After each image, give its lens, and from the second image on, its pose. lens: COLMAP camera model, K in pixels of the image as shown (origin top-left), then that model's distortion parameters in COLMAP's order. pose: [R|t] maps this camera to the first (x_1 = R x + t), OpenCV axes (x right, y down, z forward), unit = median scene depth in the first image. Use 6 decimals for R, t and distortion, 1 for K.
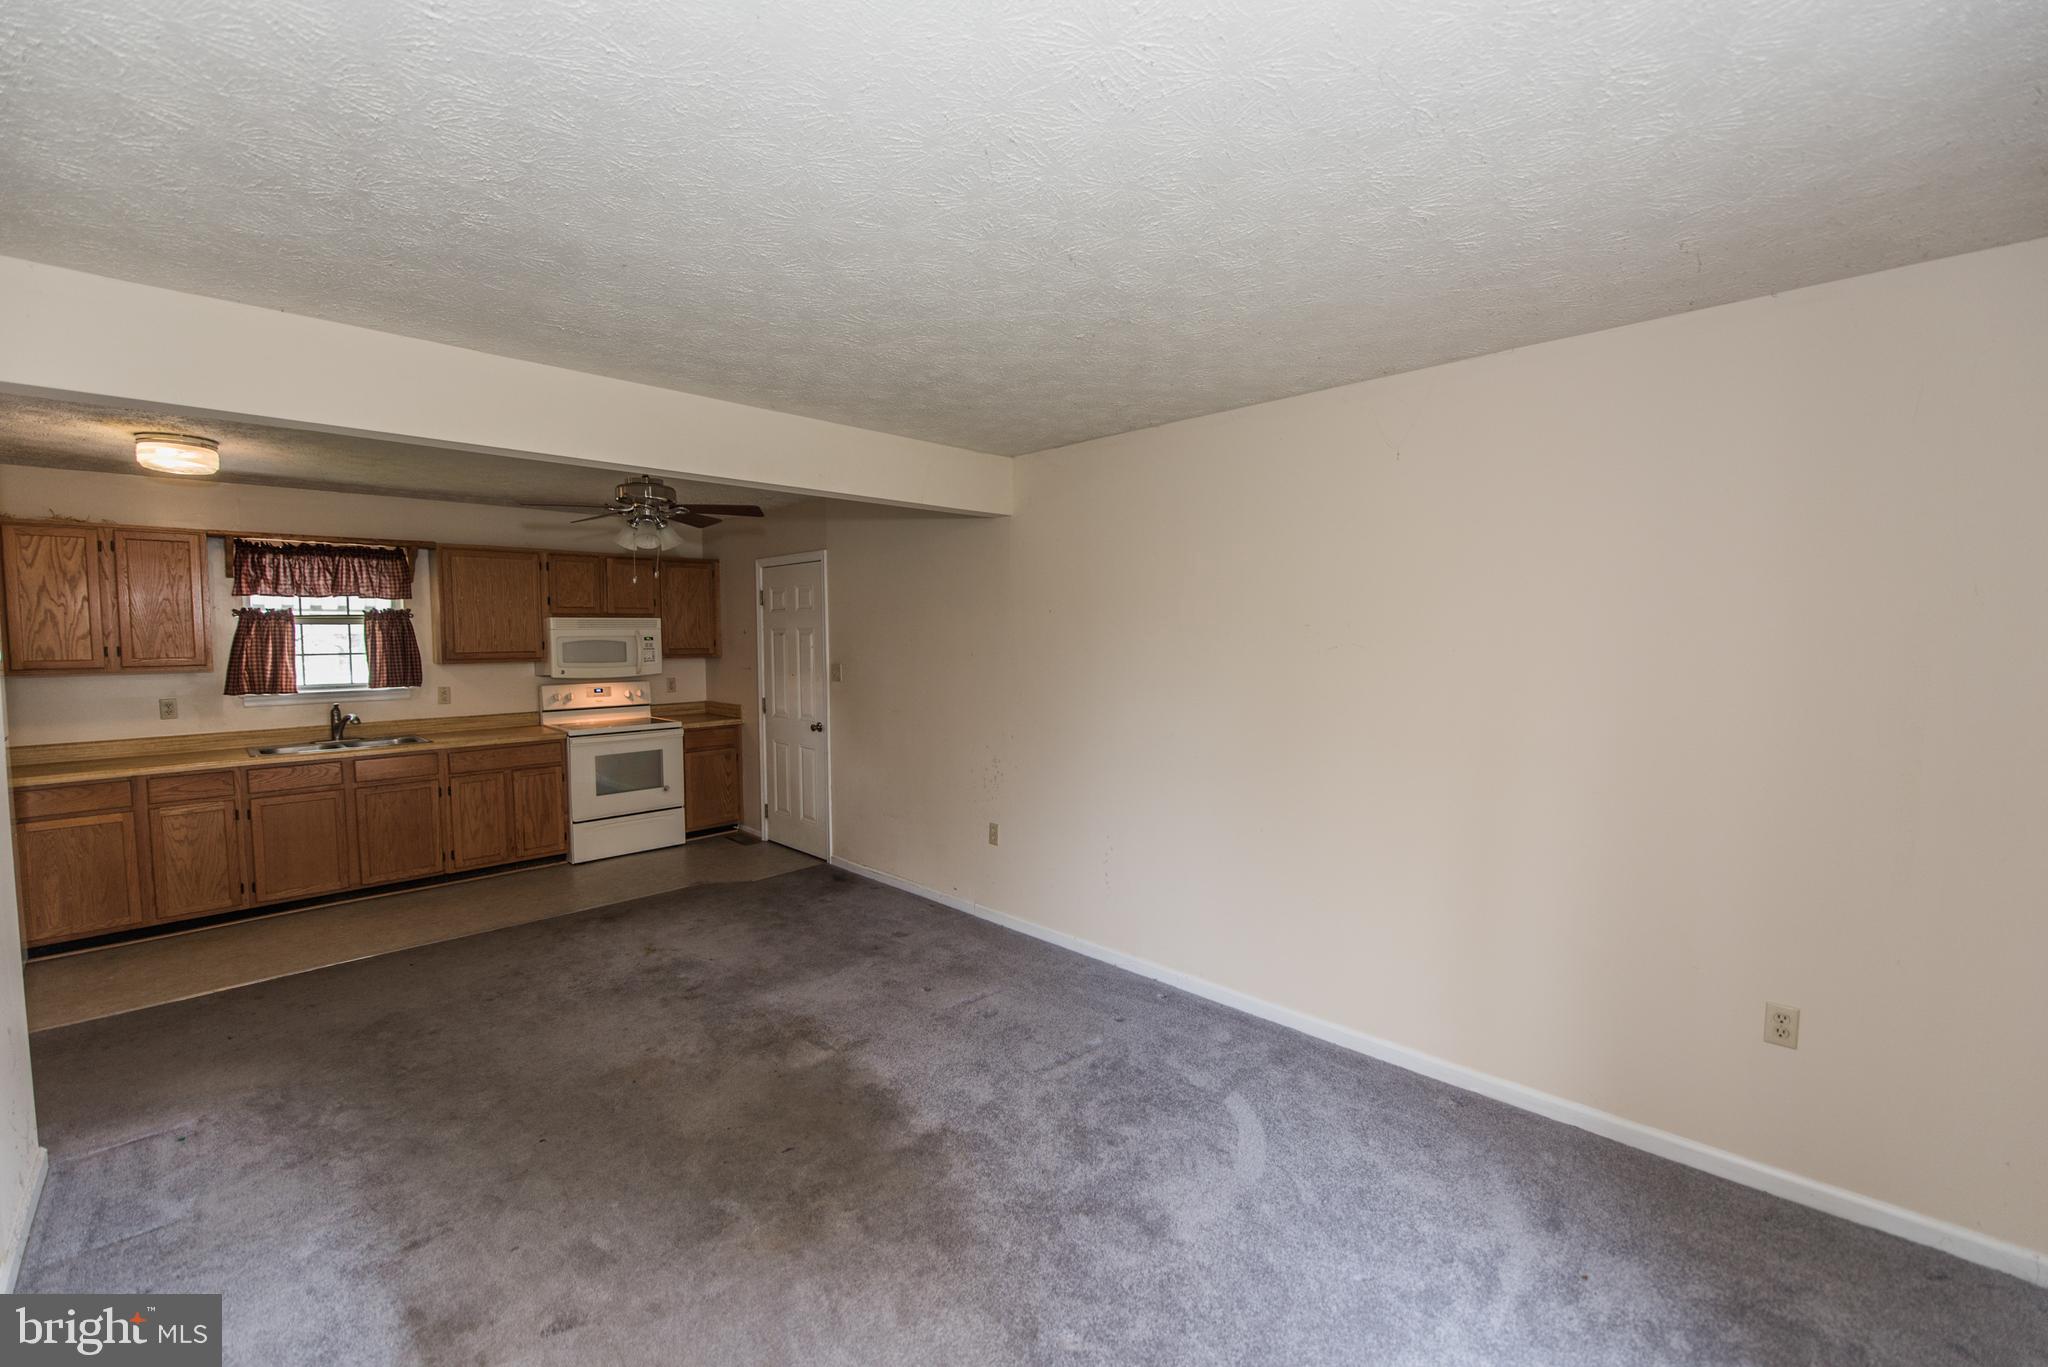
lens RADIAL K [[823.4, 0, 1023.5], [0, 823.4, 679.3], [0, 0, 1]] dist [-0.014477, -0.002514]
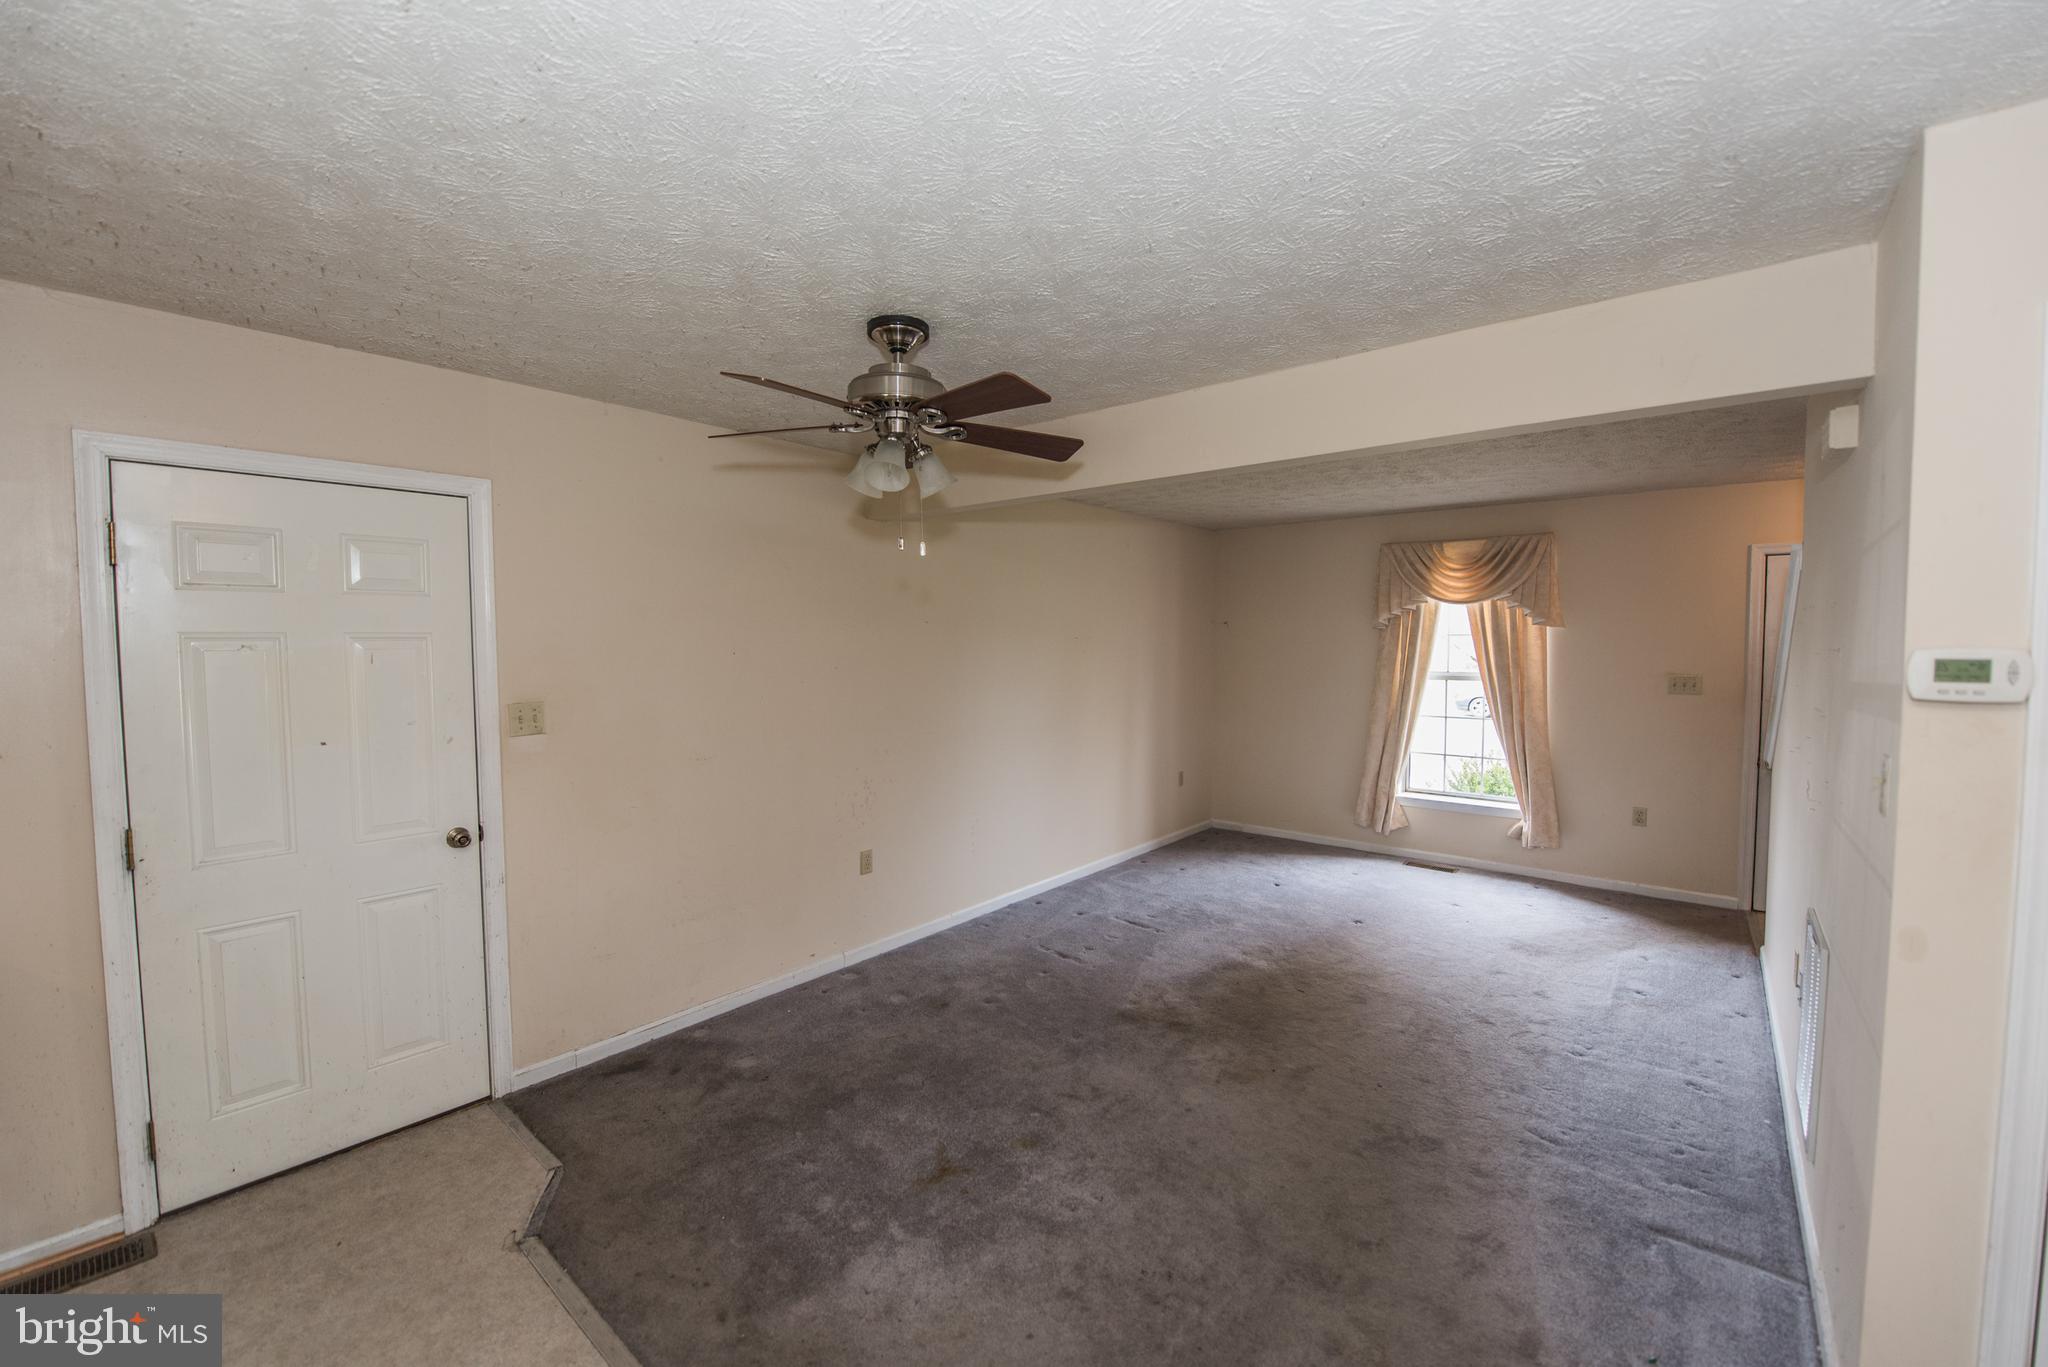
lens RADIAL K [[823.4, 0, 1008.4], [0, 823.4, 678.9], [0, 0, 1]] dist [-0.014477, -0.002514]
pose [[-0.065317, -0.052493, 0.996483, -0.835023], [0.055081, 0.996903, 0.056125, -0.049773], [-0.996343, 0.058554, -0.062224, 0.783970]]
